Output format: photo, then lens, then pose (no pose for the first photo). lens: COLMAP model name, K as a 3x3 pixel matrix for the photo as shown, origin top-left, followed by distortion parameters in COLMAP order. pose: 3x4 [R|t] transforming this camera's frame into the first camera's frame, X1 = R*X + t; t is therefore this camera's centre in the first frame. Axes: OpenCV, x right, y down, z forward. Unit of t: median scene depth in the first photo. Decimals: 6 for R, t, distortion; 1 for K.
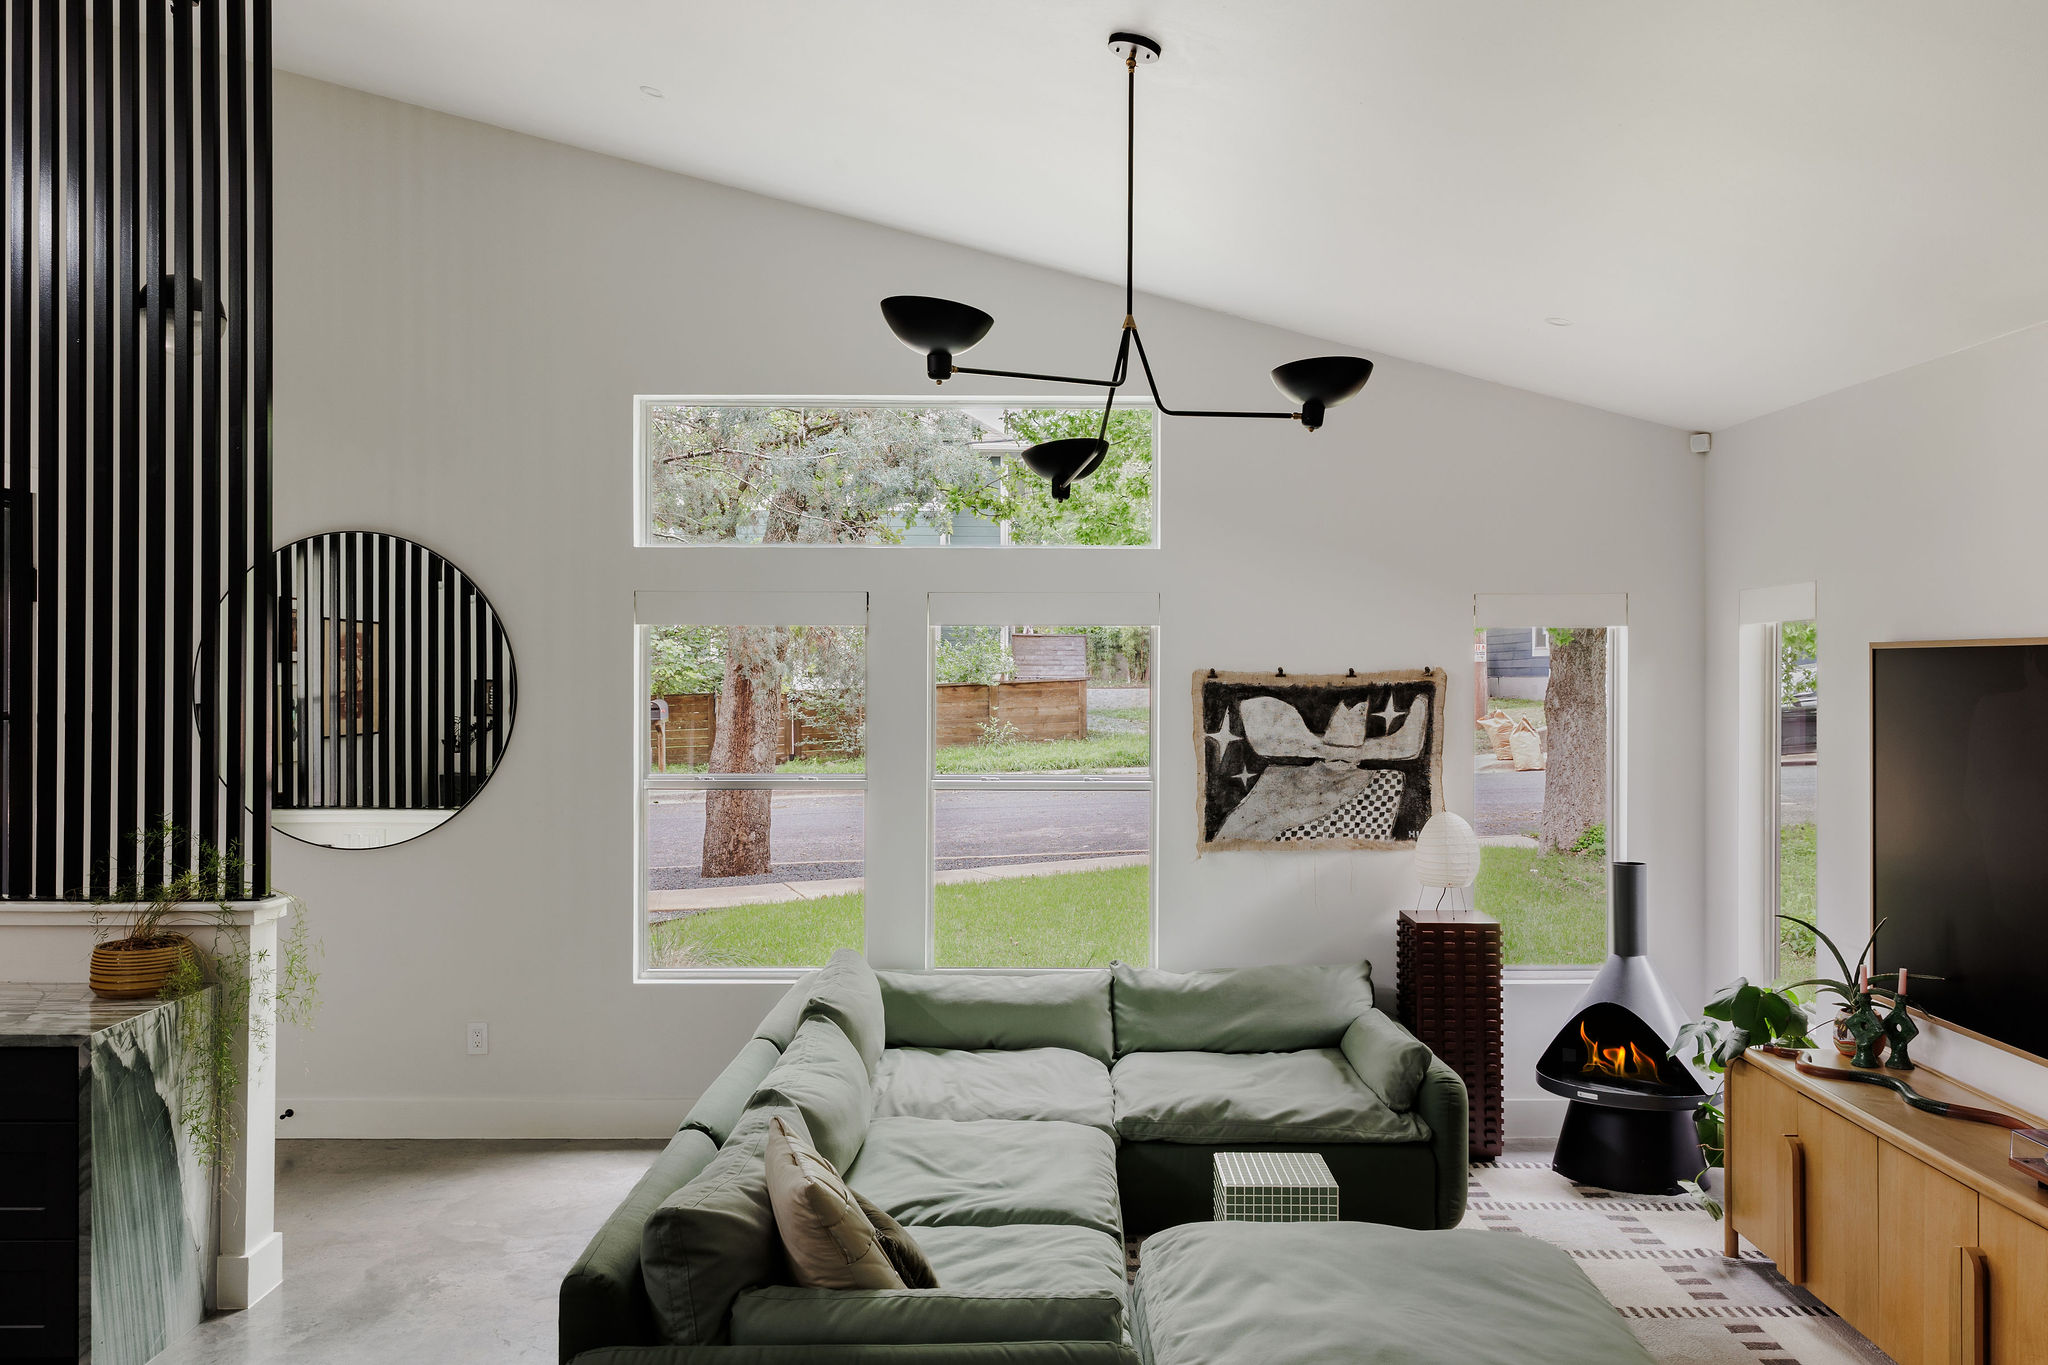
lens RADIAL K [[1628.3, 0, 1023.3], [0, 1628.3, 679.1], [0, 0, 1]] dist [0.003894, 0.001617]
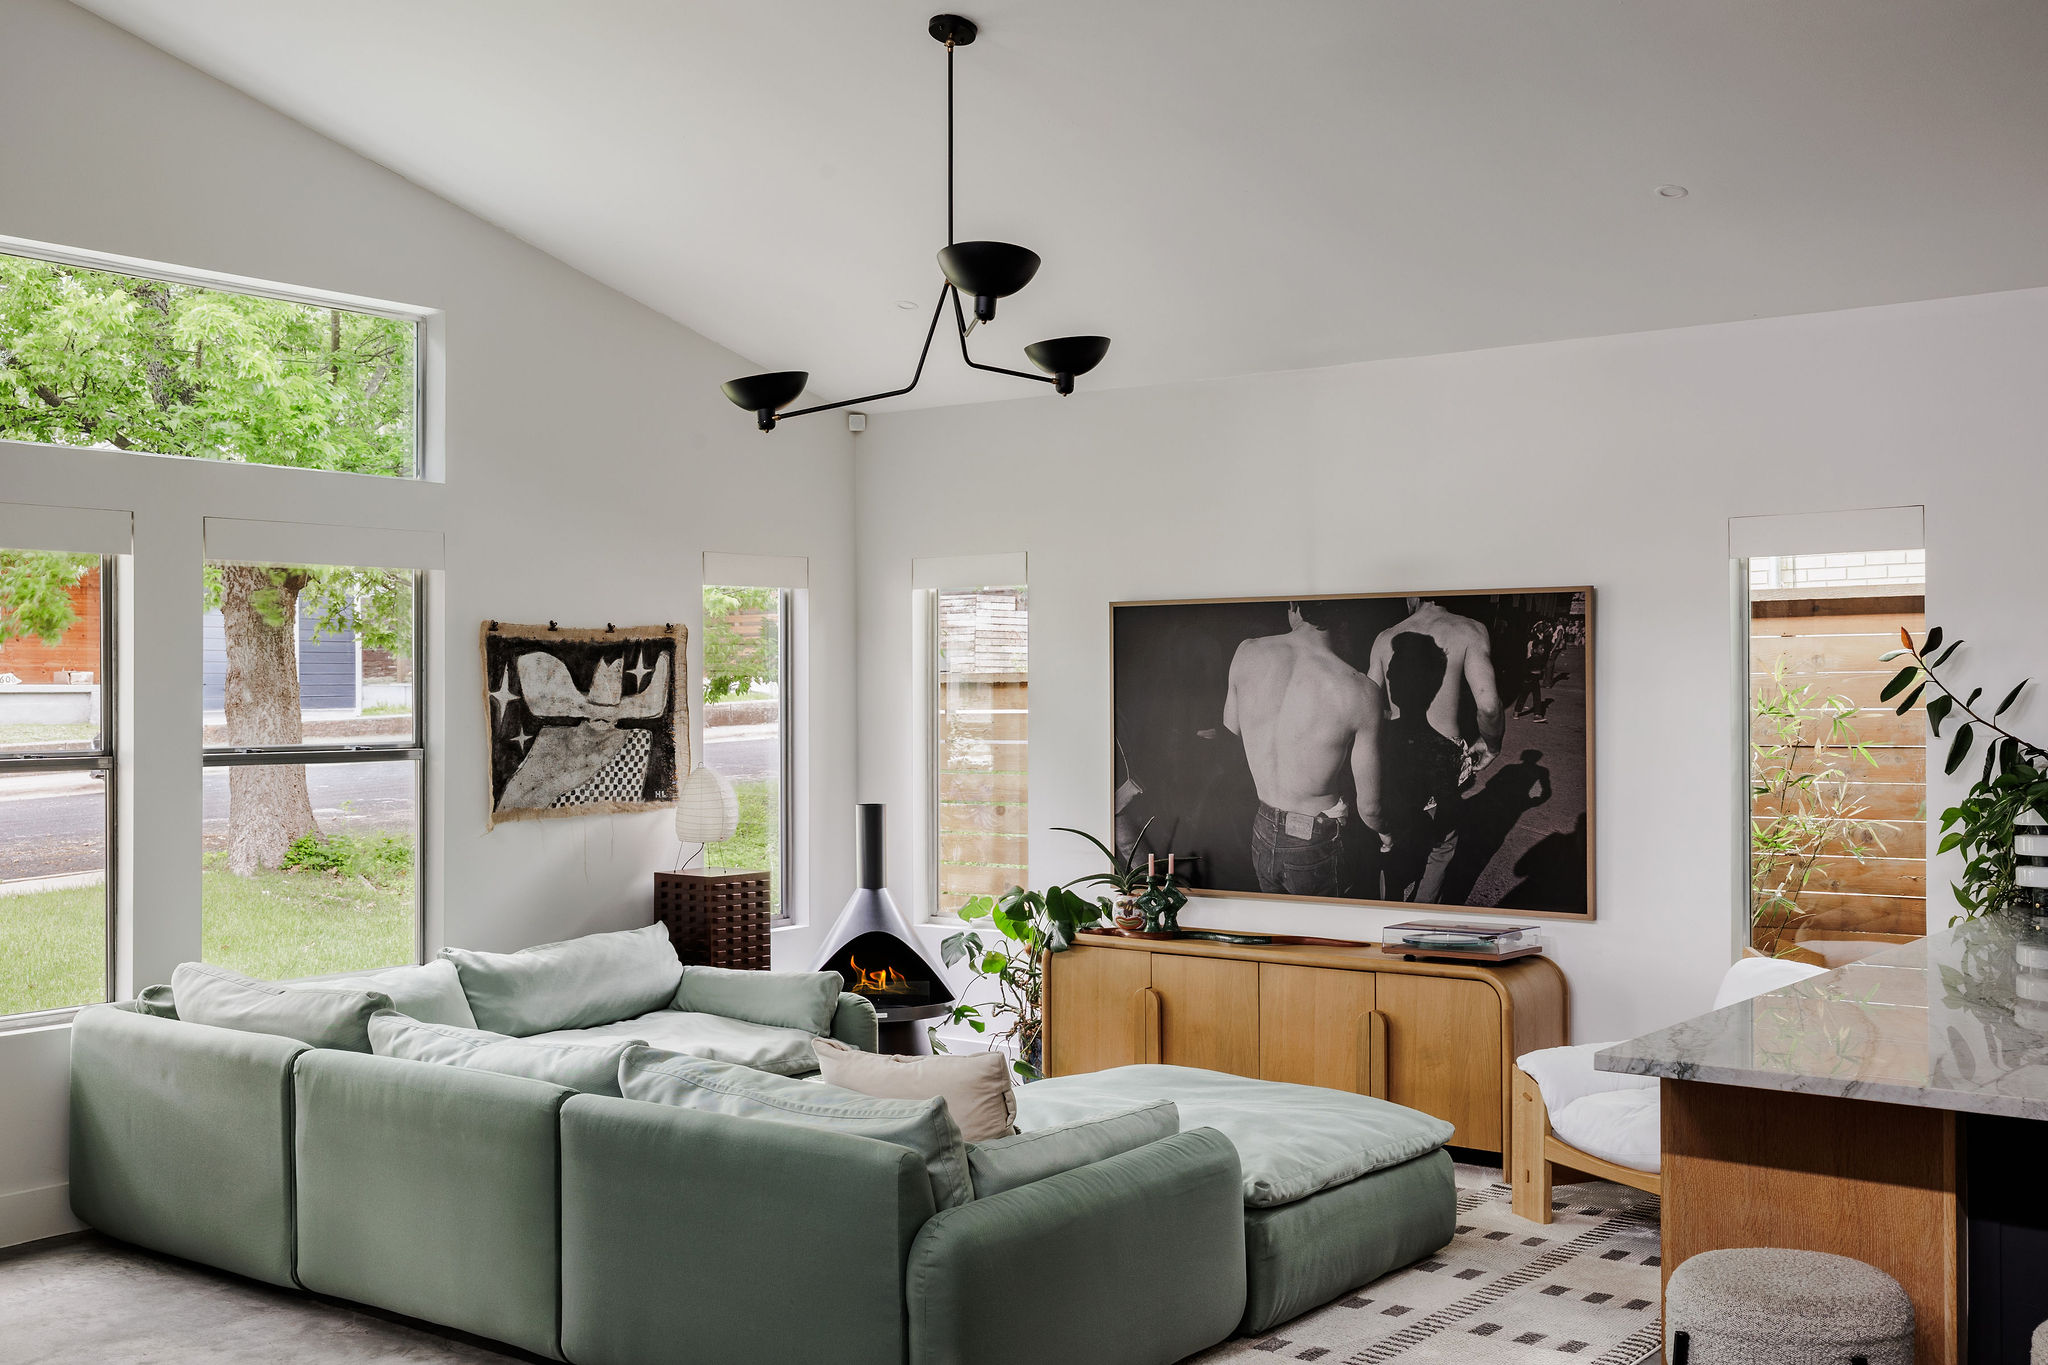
lens RADIAL K [[2078.1, 0, 1022.0], [0, 2078.1, 683.4], [0, 0, 1]] dist [-0.024959, 0.000000]
pose [[0.607780, -0.001594, 0.794104, -0.404134], [0.009053, 0.999947, -0.004921, 0.024158], [-0.794054, 0.010180, 0.607762, 0.045773]]
